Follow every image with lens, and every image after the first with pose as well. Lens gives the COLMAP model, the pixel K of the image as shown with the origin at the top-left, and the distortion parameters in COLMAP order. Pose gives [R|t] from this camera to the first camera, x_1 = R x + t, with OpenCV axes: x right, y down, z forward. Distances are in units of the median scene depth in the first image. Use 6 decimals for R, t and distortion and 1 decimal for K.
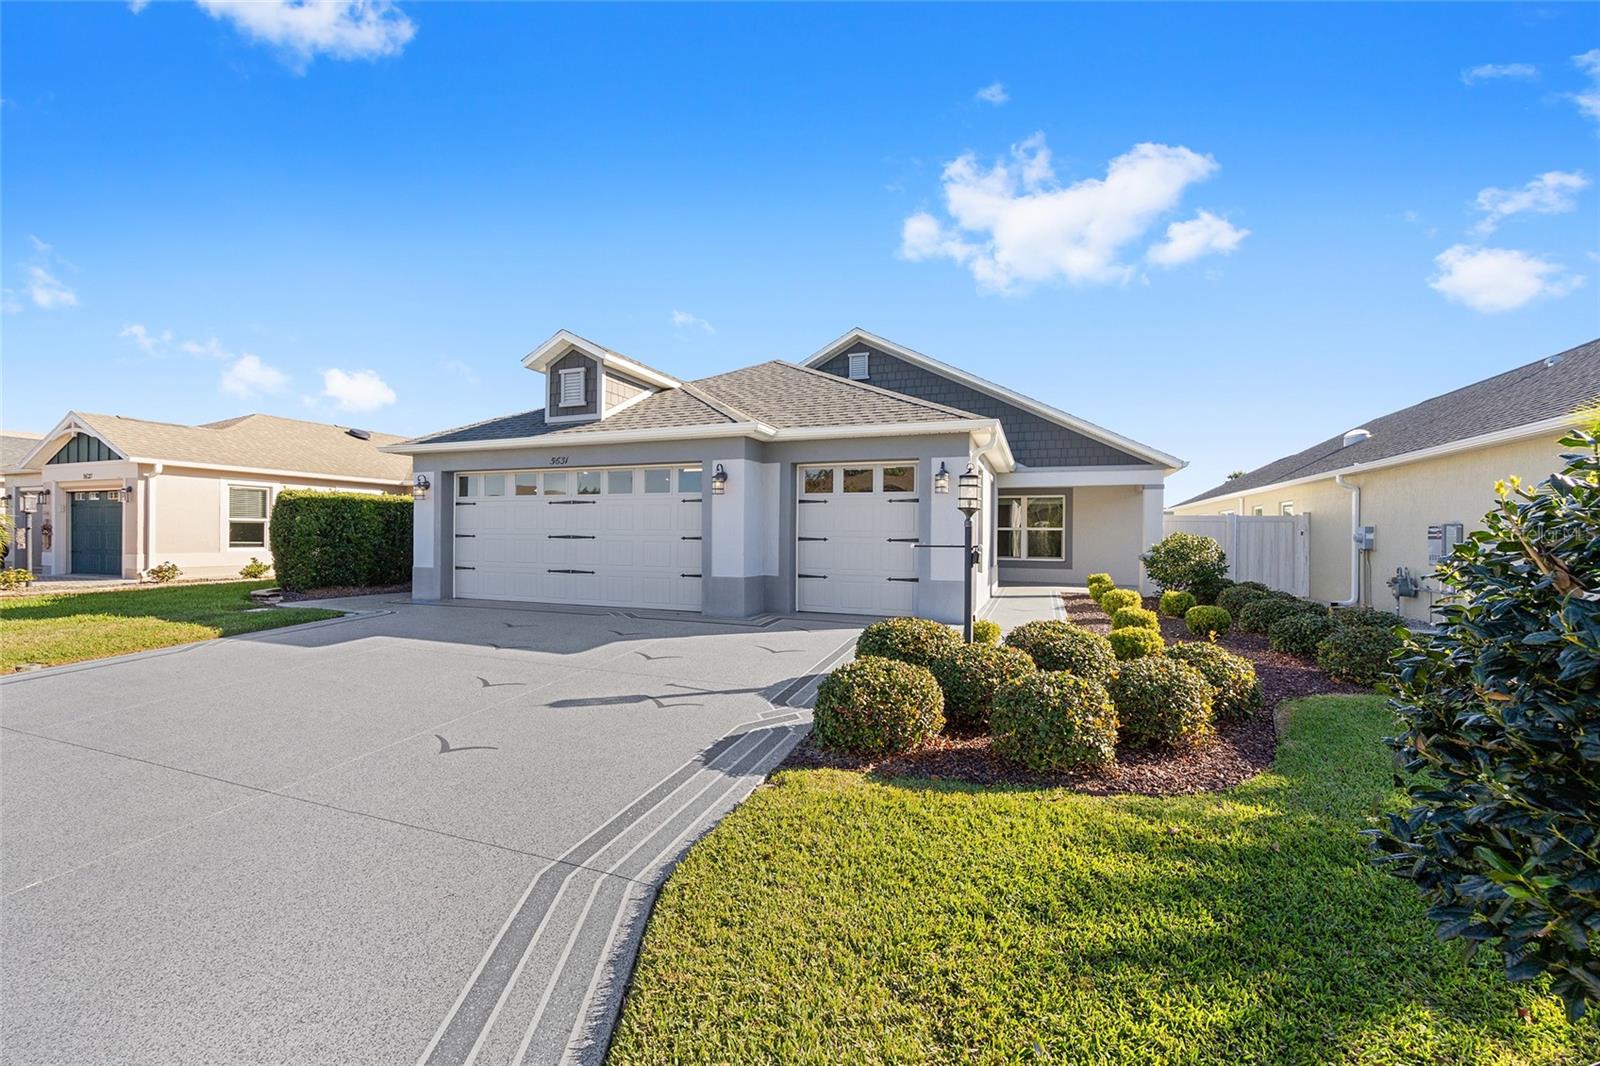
lens RADIAL K [[645.7, 0, 805.9], [0, 645.7, 530.2], [0, 0, 1]] dist [0.000293, -0.000102]
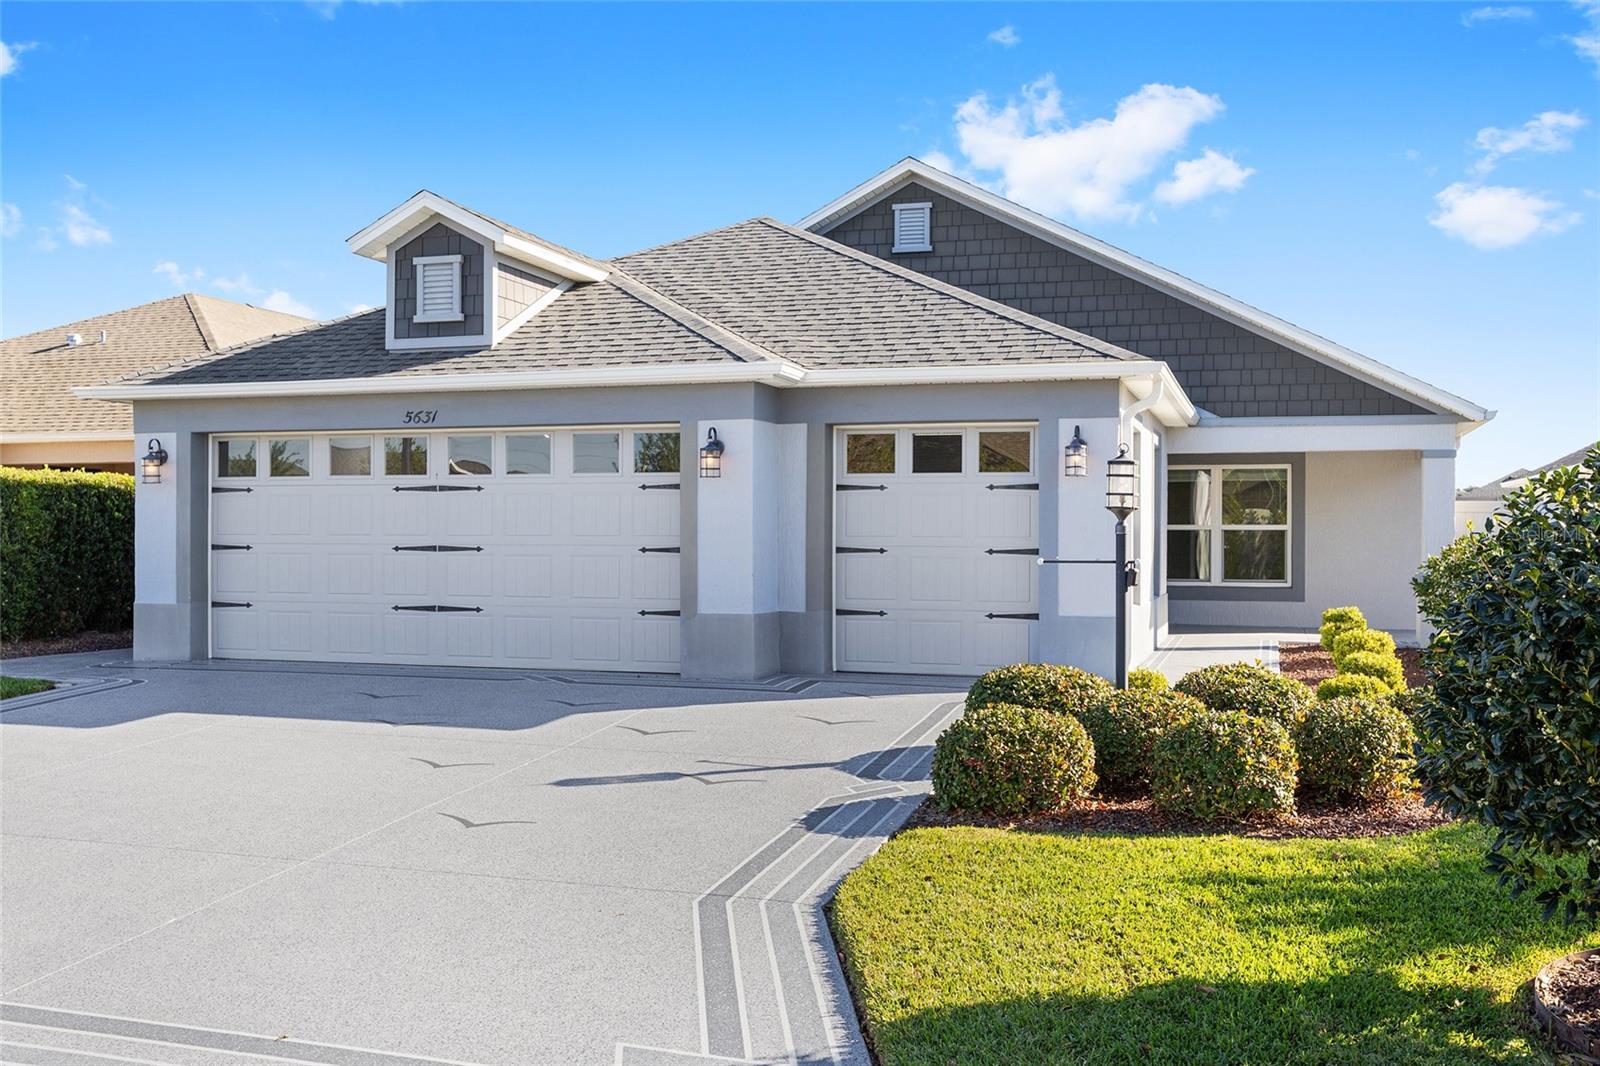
lens RADIAL K [[1603.5, 0, 800.2], [0, 1603.5, 517.9], [0, 0, 1]] dist [0.032535, 0.003832]
pose [[0.998258, -0.004070, 0.058851, -0.134492], [0.004141, 0.999991, -0.001089, -0.015009], [-0.058846, 0.001331, 0.998266, -0.487591]]
